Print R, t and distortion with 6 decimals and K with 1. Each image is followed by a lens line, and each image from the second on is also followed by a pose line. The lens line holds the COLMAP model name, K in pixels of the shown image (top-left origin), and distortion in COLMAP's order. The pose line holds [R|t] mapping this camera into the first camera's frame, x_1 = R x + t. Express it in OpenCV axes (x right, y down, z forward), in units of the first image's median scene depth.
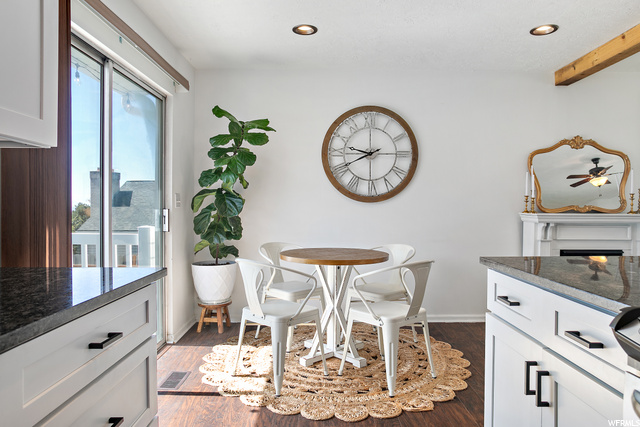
lens RADIAL K [[457.3, 0, 320.0], [0, 457.3, 212.2], [0, 0, 1]] dist [-0.039659, -0.002163]
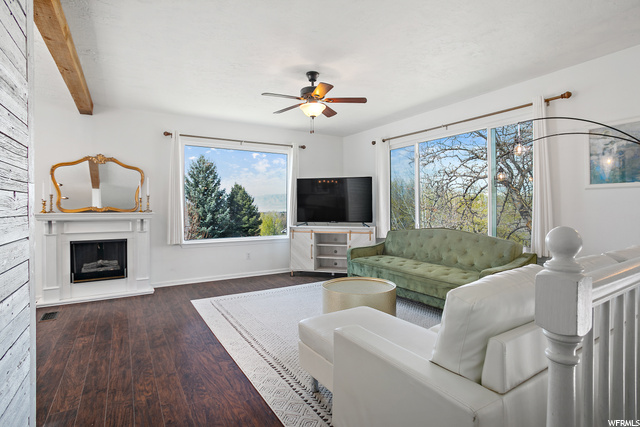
lens RADIAL K [[327.1, 0, 325.0], [0, 327.1, 209.8], [0, 0, 1]] dist [-0.060202, -0.001264]
pose [[0.853796, -0.017642, 0.520308, 0.656954], [0.019486, 0.999808, 0.001926, 0.005778], [-0.520242, 0.008495, 0.853976, -0.125064]]
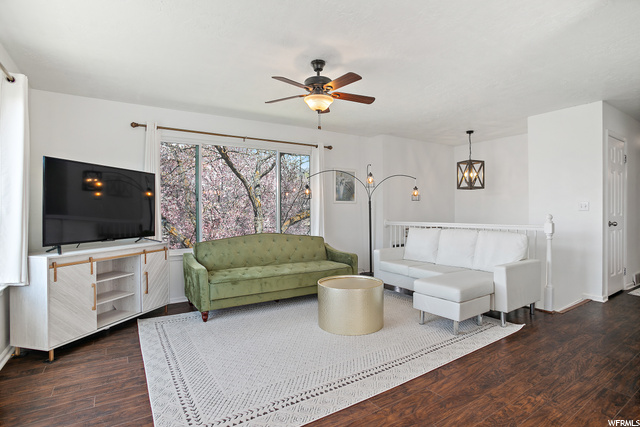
lens RADIAL K [[327.1, 0, 323.2], [0, 327.1, 214.2], [0, 0, 1]] dist [-0.060202, -0.001264]
pose [[-0.541783, -0.005791, 0.840498, 0.469657], [0.017669, 0.999677, 0.018278, -0.007432], [-0.840333, 0.024754, -0.541506, 0.827003]]
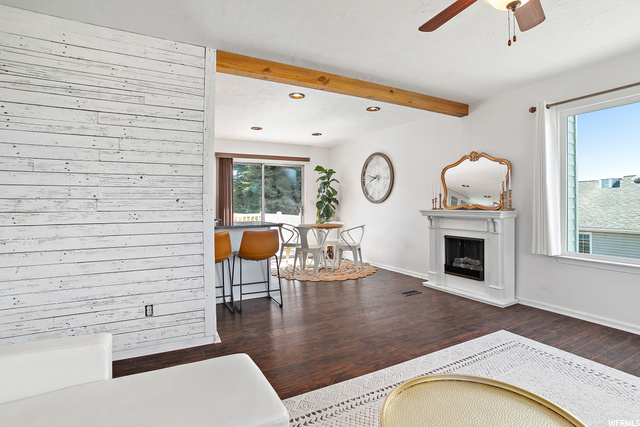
lens RADIAL K [[323.2, 0, 326.8], [0, 323.2, 203.2], [0, 0, 1]] dist [-0.001025, 0.000845]
pose [[0.477255, -0.014264, -0.878649, 1.197539], [-0.005903, 0.999794, -0.019437, 0.003589], [0.878745, 0.014463, 0.477073, 0.176500]]
